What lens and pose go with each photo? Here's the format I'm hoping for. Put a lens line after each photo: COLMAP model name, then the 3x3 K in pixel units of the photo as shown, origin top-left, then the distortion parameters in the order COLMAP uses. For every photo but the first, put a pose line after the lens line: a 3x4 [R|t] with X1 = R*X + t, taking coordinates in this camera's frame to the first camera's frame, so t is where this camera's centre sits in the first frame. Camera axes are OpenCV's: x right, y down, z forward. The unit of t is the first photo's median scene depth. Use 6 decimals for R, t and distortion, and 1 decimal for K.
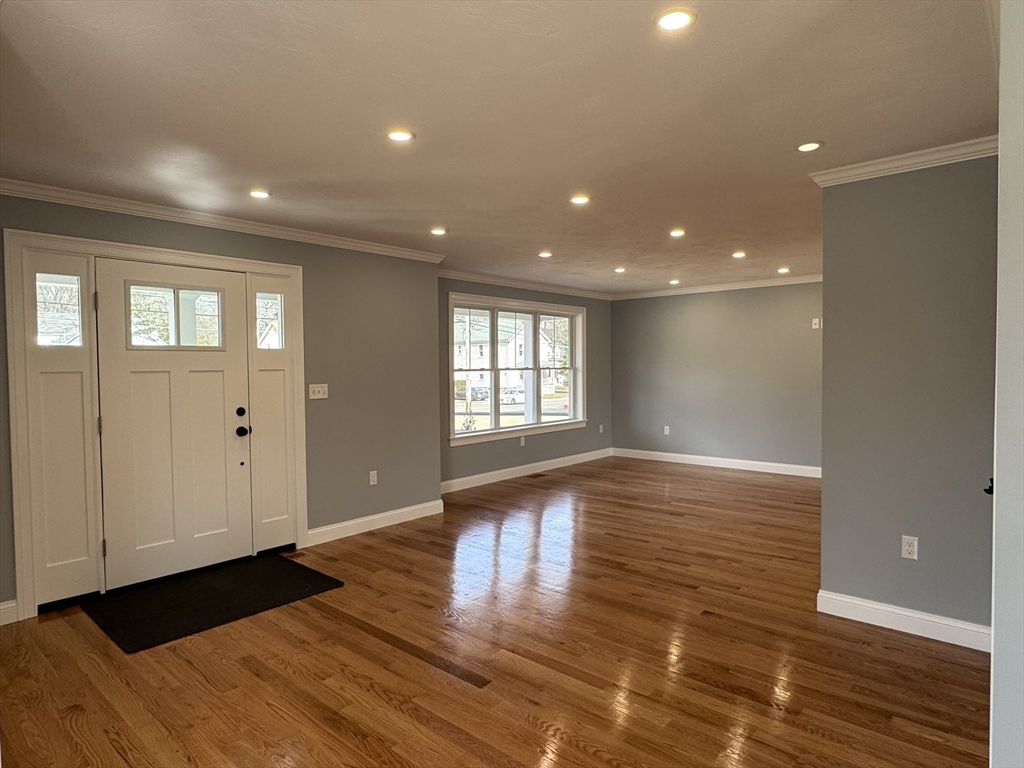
lens RADIAL K [[600.0, 0, 507.6], [0, 600.0, 382.2], [0, 0, 1]] dist [-0.006252, 0.000044]
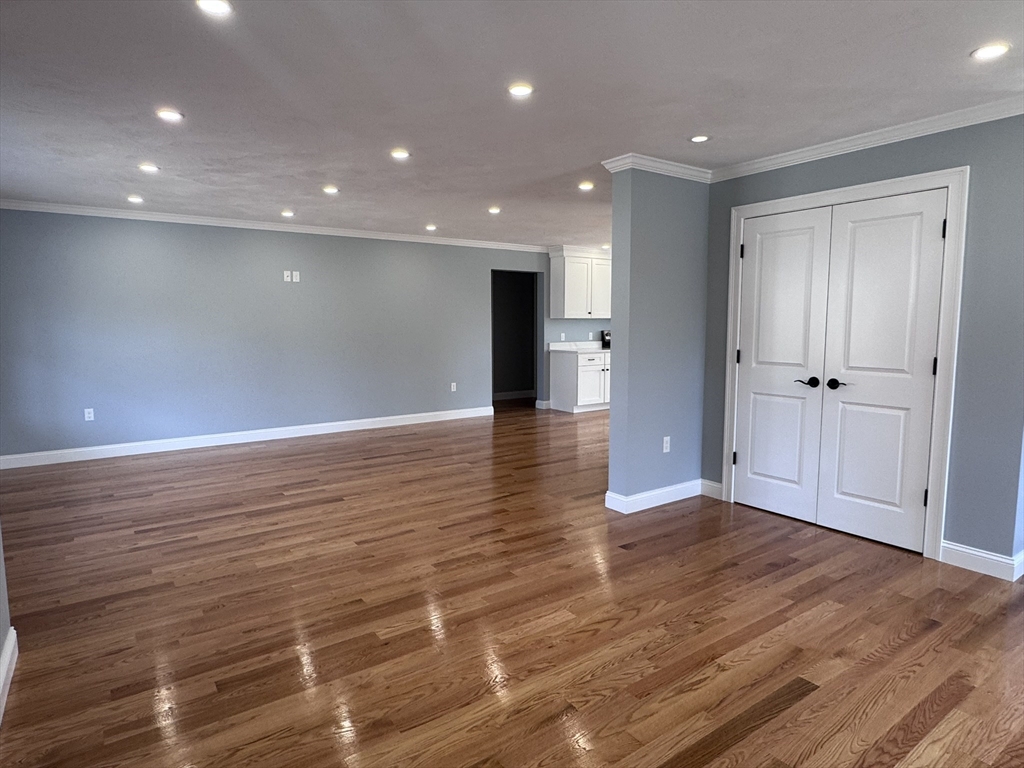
lens RADIAL K [[600.0, 0, 506.2], [0, 600.0, 384.9], [0, 0, 1]] dist [-0.006252, 0.000044]
pose [[0.228007, -0.095527, 0.968962, -0.515739], [0.028506, 0.995404, 0.091426, -0.004501], [-0.973242, 0.006776, 0.229682, 0.682786]]
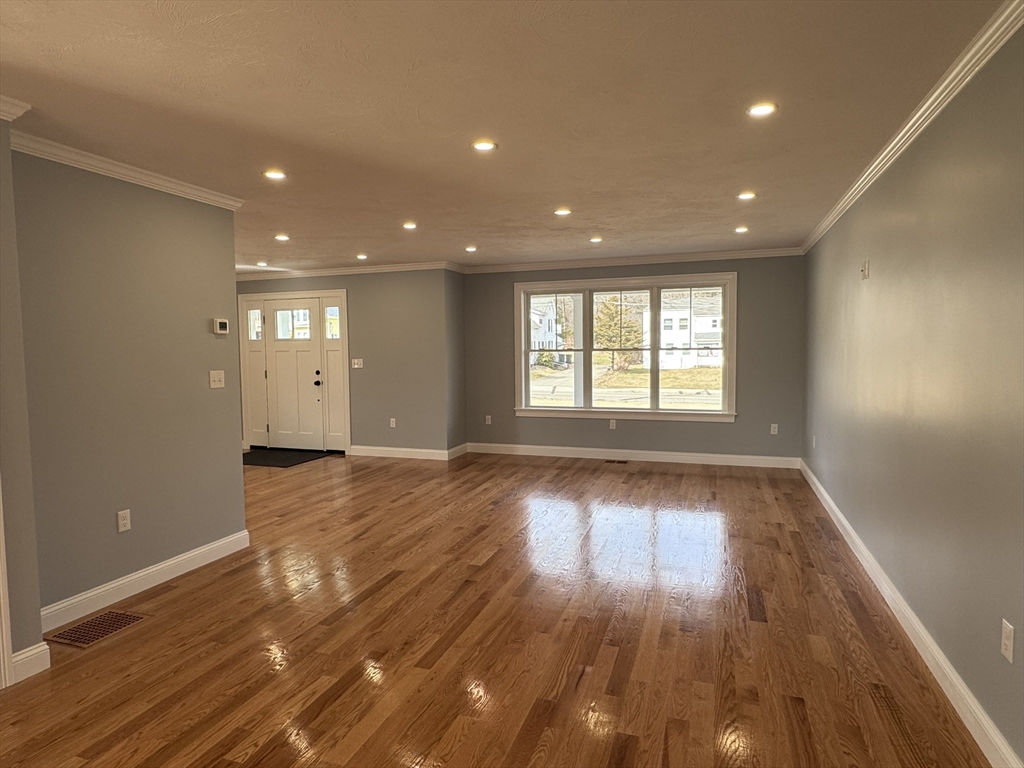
lens RADIAL K [[600.0, 0, 507.8], [0, 600.0, 385.2], [0, 0, 1]] dist [-0.006252, 0.000044]
pose [[0.378290, 0.066192, -0.923318, 1.374331], [-0.018265, 0.997780, 0.064046, -0.038449], [0.925507, -0.007364, 0.378659, 0.766422]]
